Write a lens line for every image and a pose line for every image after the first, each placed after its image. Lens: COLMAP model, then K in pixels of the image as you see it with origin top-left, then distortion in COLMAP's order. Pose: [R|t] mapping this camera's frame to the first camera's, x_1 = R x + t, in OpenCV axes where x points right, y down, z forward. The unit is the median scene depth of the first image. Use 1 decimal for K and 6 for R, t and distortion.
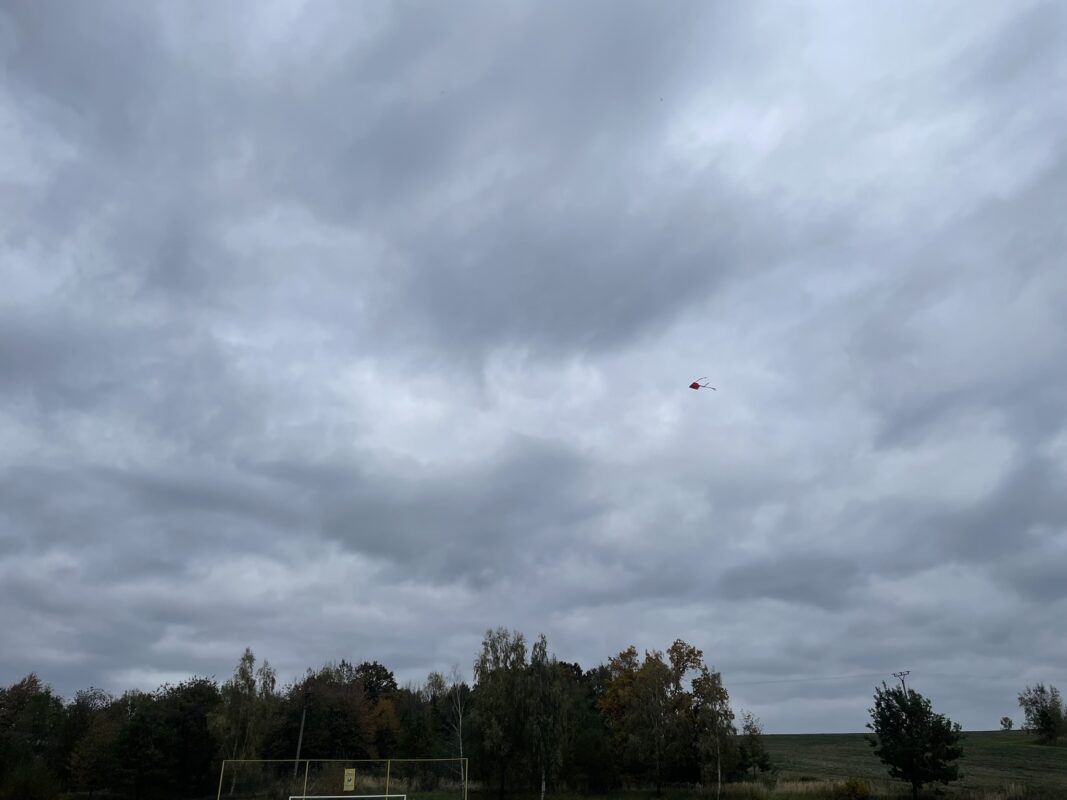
lens RADIAL K [[794.7, 0, 542.6], [0, 794.7, 392.2], [0, 0, 1]] dist [0.096593, -0.114853]
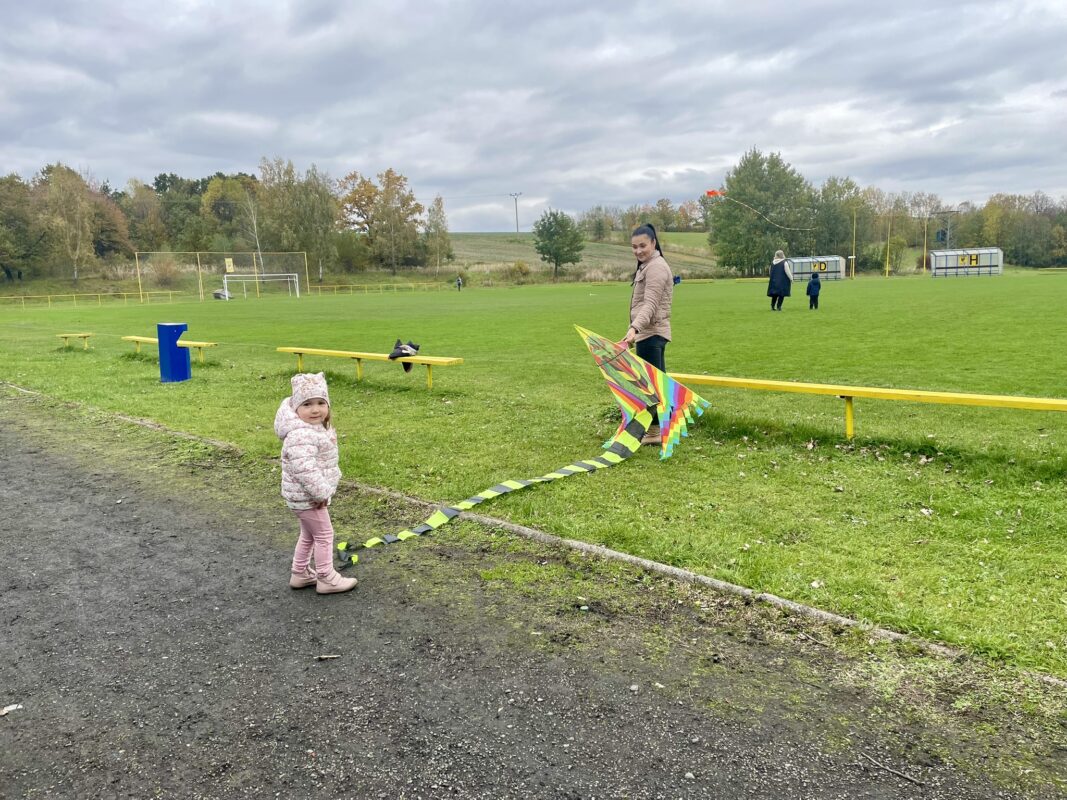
lens RADIAL K [[794.7, 0, 543.6], [0, 794.7, 393.6], [0, 0, 1]] dist [0.096593, -0.114853]
pose [[0.858369, -0.094530, 0.504248, -0.386365], [-0.208489, 0.833783, 0.511213, -0.131173], [-0.468758, -0.543939, 0.695986, -0.280097]]
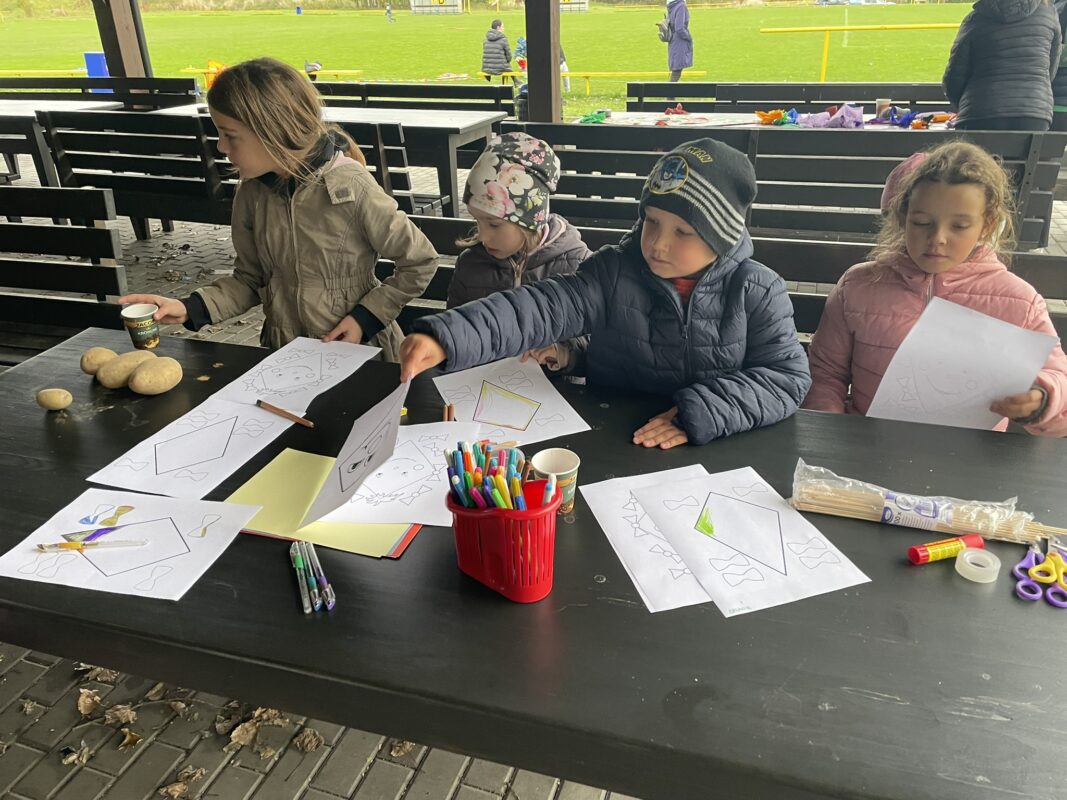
lens RADIAL K [[794.7, 0, 540.3], [0, 794.7, 399.8], [0, 0, 1]] dist [0.096593, -0.114853]
pose [[0.533294, -0.381006, 0.755270, -0.491625], [-0.370749, 0.697239, 0.613517, -0.154406], [-0.760357, -0.607200, 0.230576, -0.318350]]
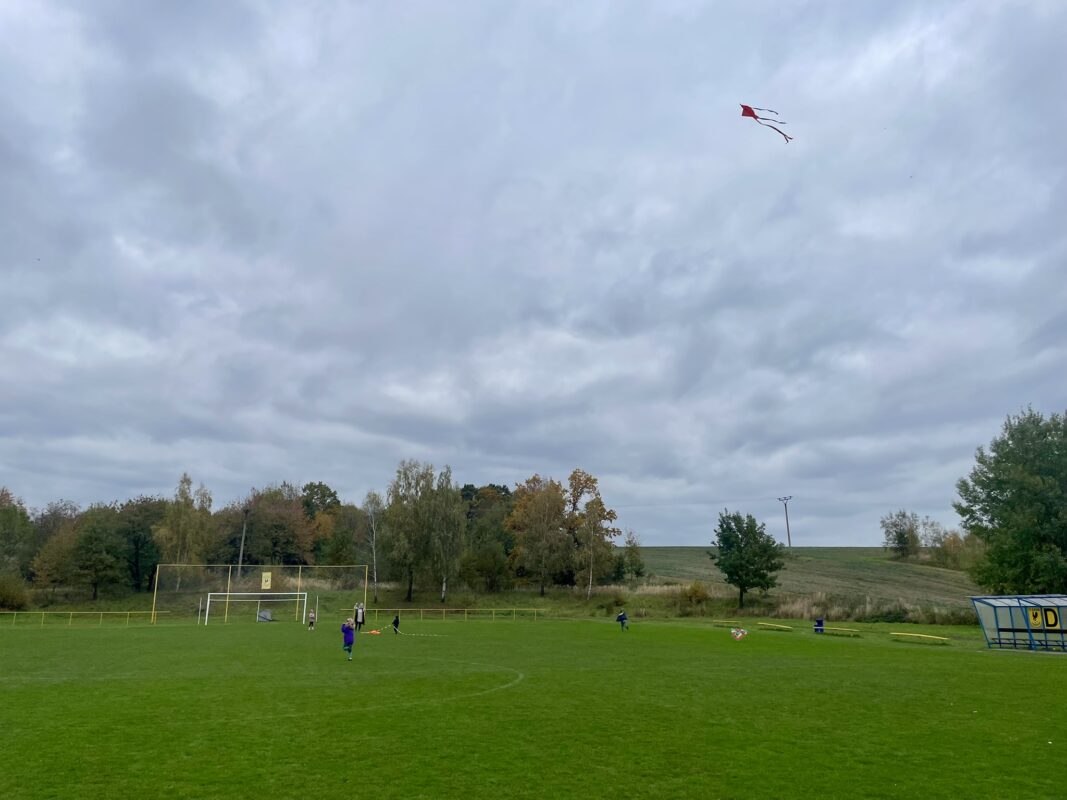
lens RADIAL K [[794.7, 0, 523.1], [0, 794.7, 383.9], [0, 0, 1]] dist [0.096593, -0.114853]
pose [[0.999829, 0.015874, 0.009475, 0.099778], [-0.017476, 0.978730, 0.204405, -0.047017], [-0.006029, -0.204536, 0.978840, -0.091494]]
